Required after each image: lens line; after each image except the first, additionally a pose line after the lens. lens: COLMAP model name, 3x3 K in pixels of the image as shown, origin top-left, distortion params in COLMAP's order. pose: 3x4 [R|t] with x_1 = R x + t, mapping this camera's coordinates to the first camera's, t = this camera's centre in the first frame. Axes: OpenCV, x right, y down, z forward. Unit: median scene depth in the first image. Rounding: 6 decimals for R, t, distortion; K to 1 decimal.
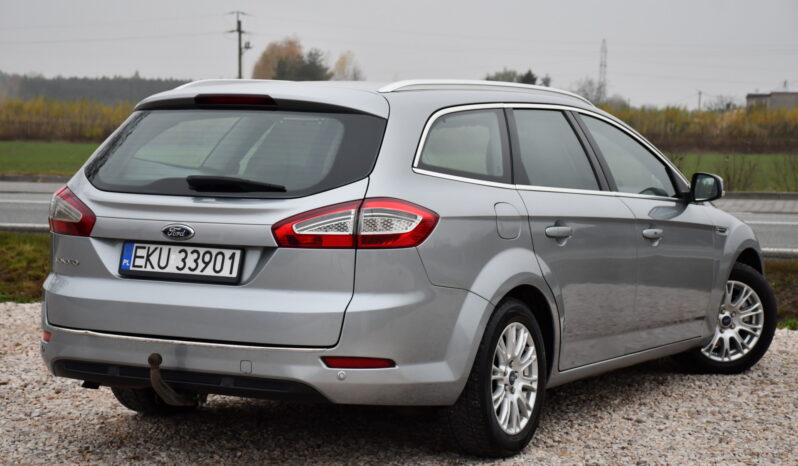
lens RADIAL K [[1628.4, 0, 399.0], [0, 1628.4, 233.0], [0, 0, 1]] dist [0.472739, 0.096681]
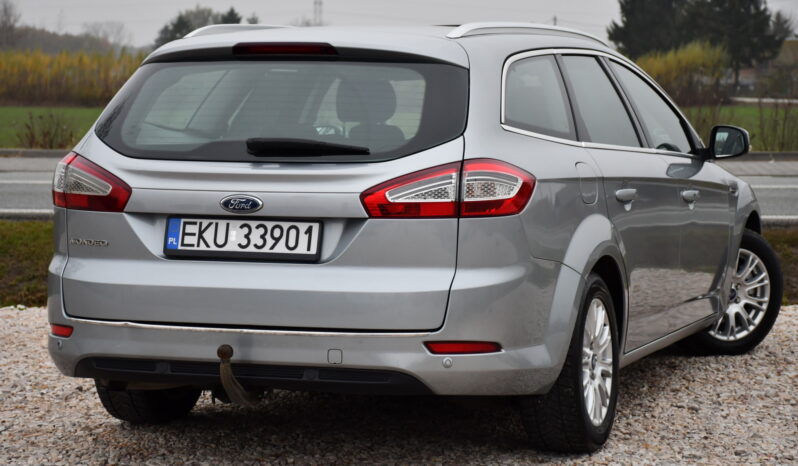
lens RADIAL K [[2004.7, 0, 399.0], [0, 2004.7, 233.0], [0, 0, 1]] dist [0.704765, 0.393838]
pose [[0.986560, -0.026154, 0.161295, -0.219385], [0.024298, 0.999614, 0.013469, 0.002432], [-0.161585, -0.009369, 0.986814, -0.056109]]
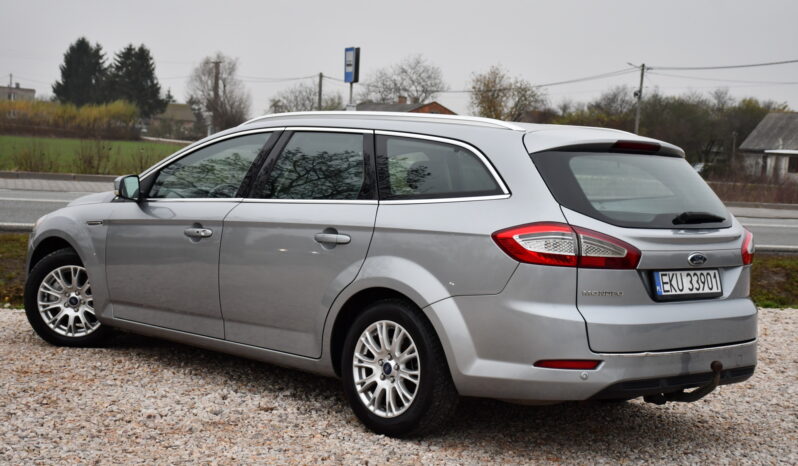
lens RADIAL K [[1246.5, 0, 399.0], [0, 1246.5, 233.0], [0, 0, 1]] dist [0.215962, 0.469660]
pose [[0.280409, -0.069007, 0.957397, -1.063209], [-0.007082, 0.997237, 0.073953, -0.085613], [-0.959855, -0.027517, 0.279145, 0.932375]]
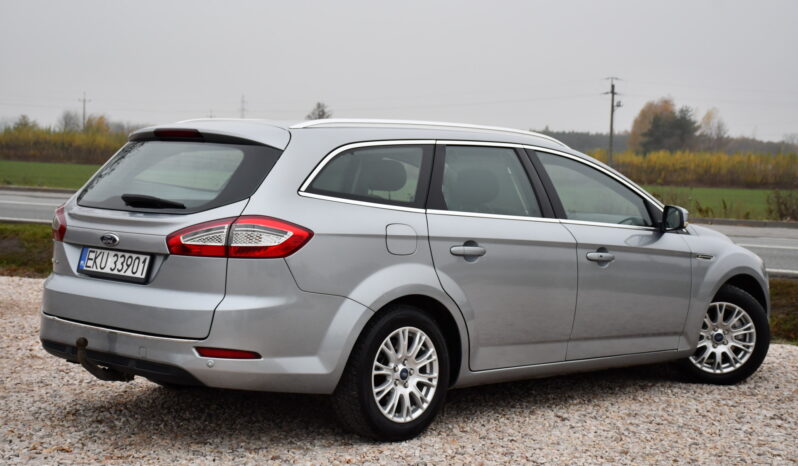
lens RADIAL K [[1288.4, 0, 399.0], [0, 1288.4, 233.0], [0, 0, 1]] dist [0.232177, 0.609238]
pose [[0.963346, 0.029214, -0.266668, 0.326948], [-0.033228, 0.999392, -0.010555, -0.002401], [0.266197, 0.019029, 0.963731, 0.114768]]
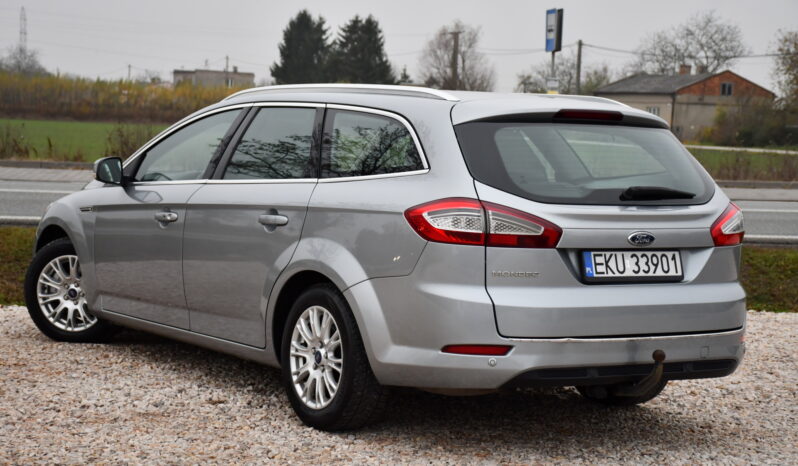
lens RADIAL K [[1531.9, 0, 399.0], [0, 1531.9, 233.0], [0, 0, 1]] dist [0.406249, 0.496581]
pose [[0.455046, -0.066641, 0.887971, -1.103916], [0.010871, 0.997537, 0.069293, -0.076373], [-0.890402, -0.021879, 0.454649, 0.660527]]
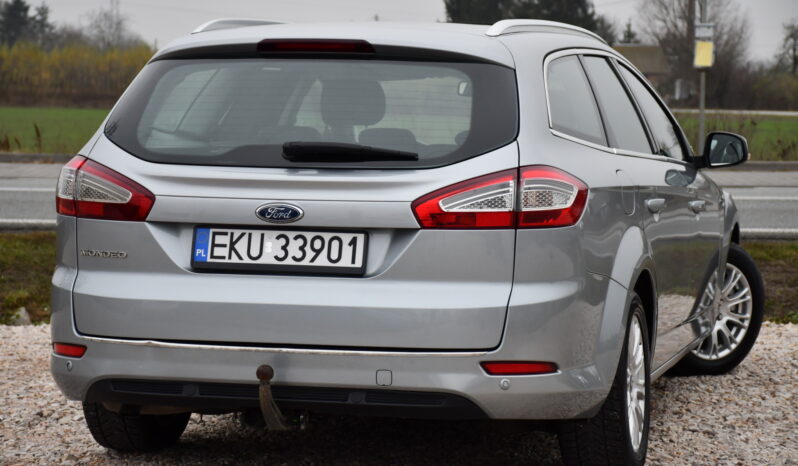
lens RADIAL K [[2145.9, 0, 399.0], [0, 2145.9, 233.0], [0, 0, 1]] dist [0.785451, 0.198124]
pose [[0.968137, -0.021741, 0.249478, -0.332752], [0.019851, 0.999752, 0.010087, -0.000185], [-0.249635, -0.004814, 0.968328, -0.027683]]
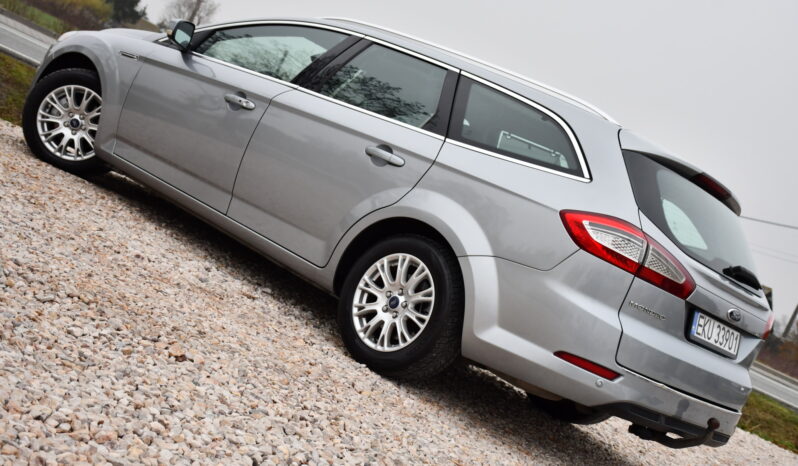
lens RADIAL K [[1134.8, 0, 399.0], [0, 1134.8, 233.0], [0, 0, 1]] dist [0.143355, 0.478367]
pose [[0.196554, 0.024182, 0.980195, -0.973977], [-0.387400, 0.920271, 0.054980, -0.007197], [-0.900715, -0.390534, 0.190251, 1.060322]]
